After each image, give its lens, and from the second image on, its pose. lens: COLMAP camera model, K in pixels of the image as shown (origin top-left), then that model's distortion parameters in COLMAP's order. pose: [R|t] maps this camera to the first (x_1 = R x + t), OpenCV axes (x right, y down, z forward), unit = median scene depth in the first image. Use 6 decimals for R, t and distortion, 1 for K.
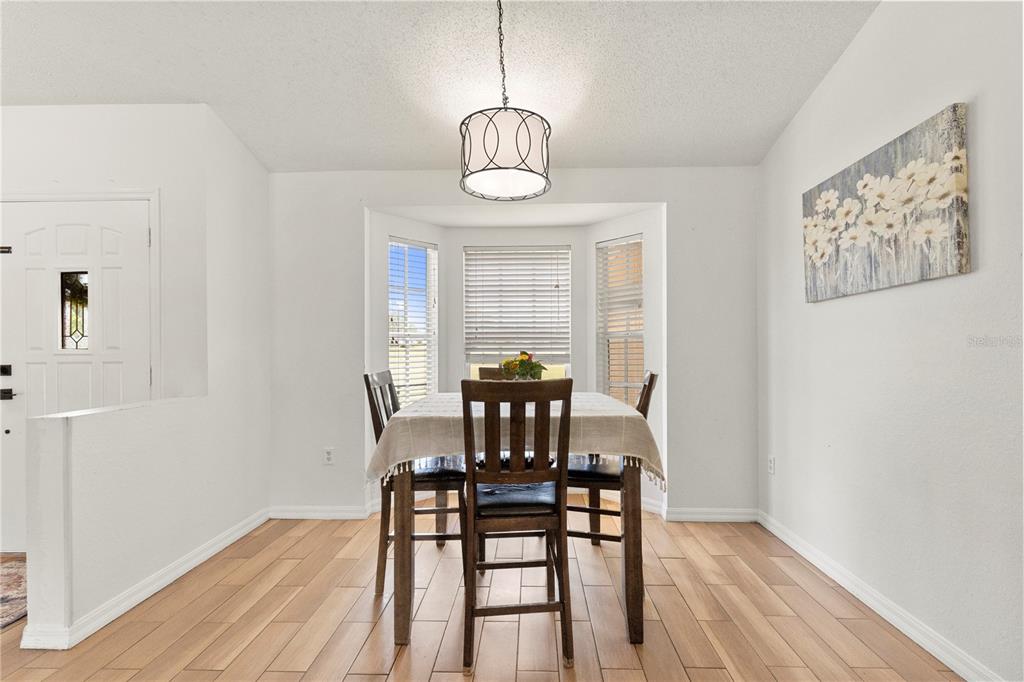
lens RADIAL K [[459.2, 0, 516.1], [0, 459.2, 344.0], [0, 0, 1]] dist [0.010885, -0.000553]
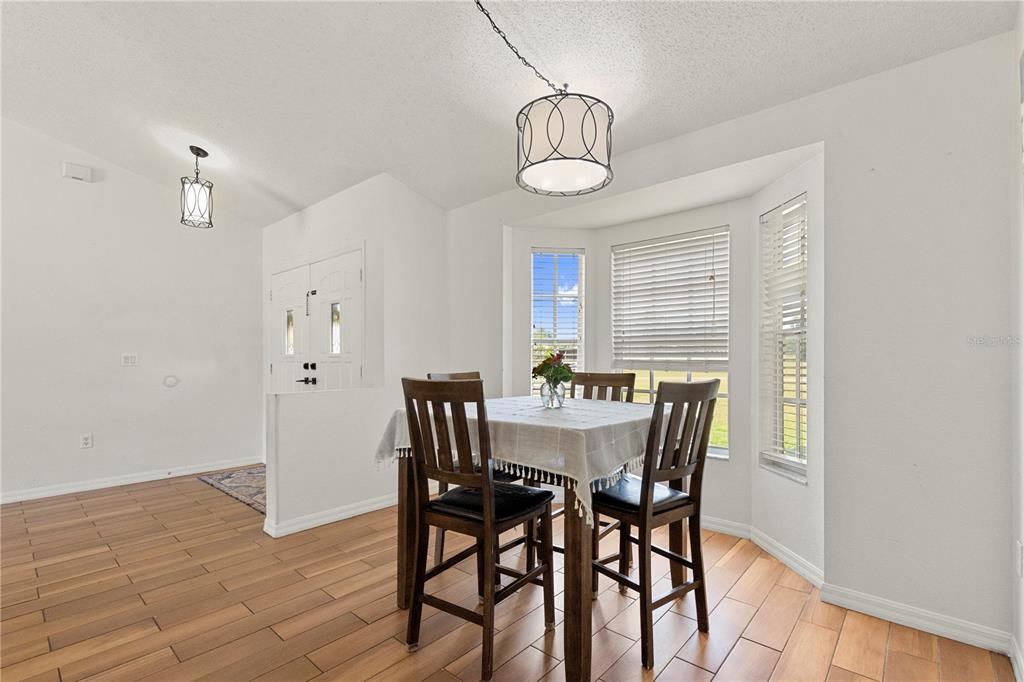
lens RADIAL K [[459.2, 0, 521.5], [0, 459.2, 354.6], [0, 0, 1]] dist [0.010885, -0.000553]
pose [[0.777304, -0.002175, -0.629121, 0.414501], [0.003014, 0.999995, 0.000268, 0.013044], [0.629118, -0.002104, 0.777307, 0.175612]]
